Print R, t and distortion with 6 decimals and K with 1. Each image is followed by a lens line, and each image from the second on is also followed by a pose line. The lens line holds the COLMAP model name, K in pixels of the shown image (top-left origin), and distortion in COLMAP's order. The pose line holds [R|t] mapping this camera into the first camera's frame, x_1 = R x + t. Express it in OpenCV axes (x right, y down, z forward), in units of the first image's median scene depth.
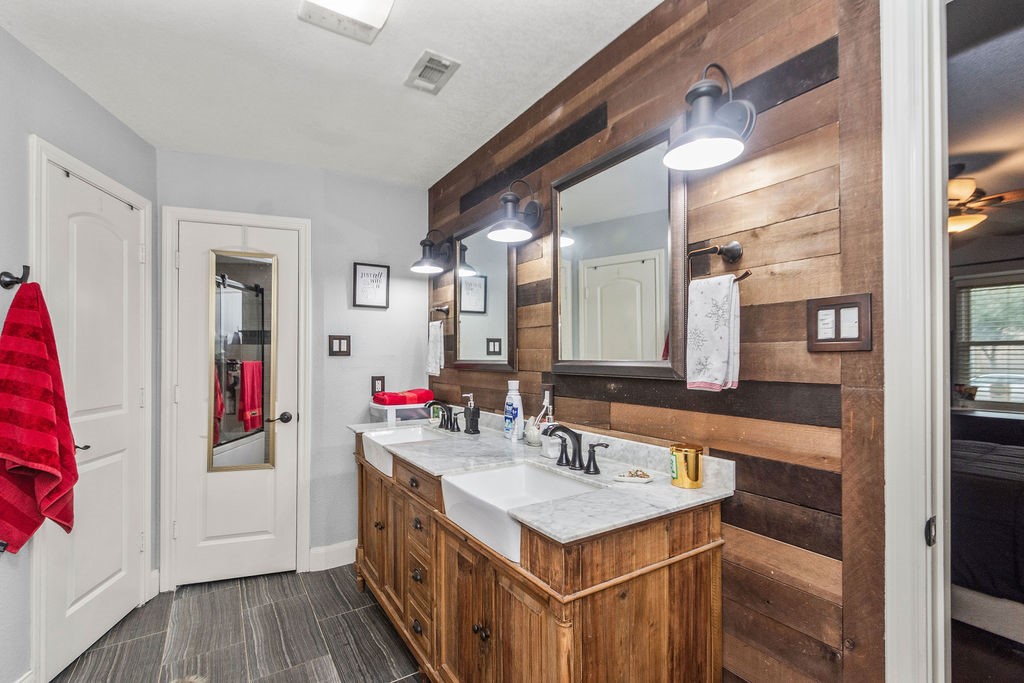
lens RADIAL K [[453.8, 0, 510.8], [0, 453.8, 349.8], [0, 0, 1]] dist [0.001051, 0.000173]
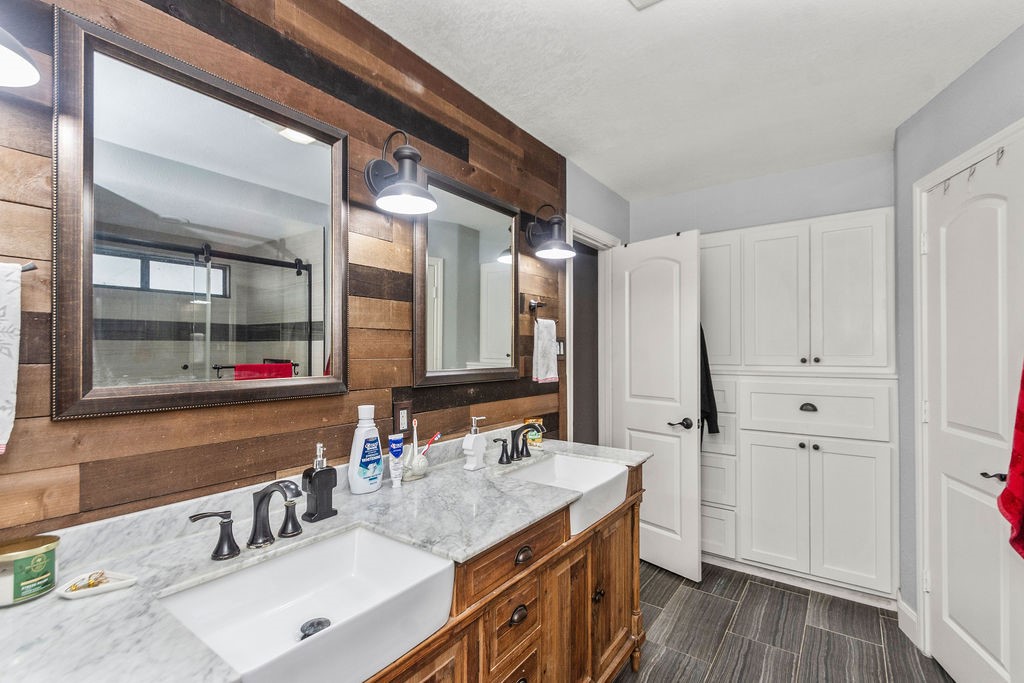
lens RADIAL K [[453.8, 0, 510.8], [0, 453.8, 349.8], [0, 0, 1]] dist [0.001051, 0.000173]
pose [[-0.355152, 0.012296, 0.934728, -0.843765], [-0.003111, 0.999892, -0.014335, -0.007792], [-0.934803, -0.007999, -0.355075, 1.250566]]
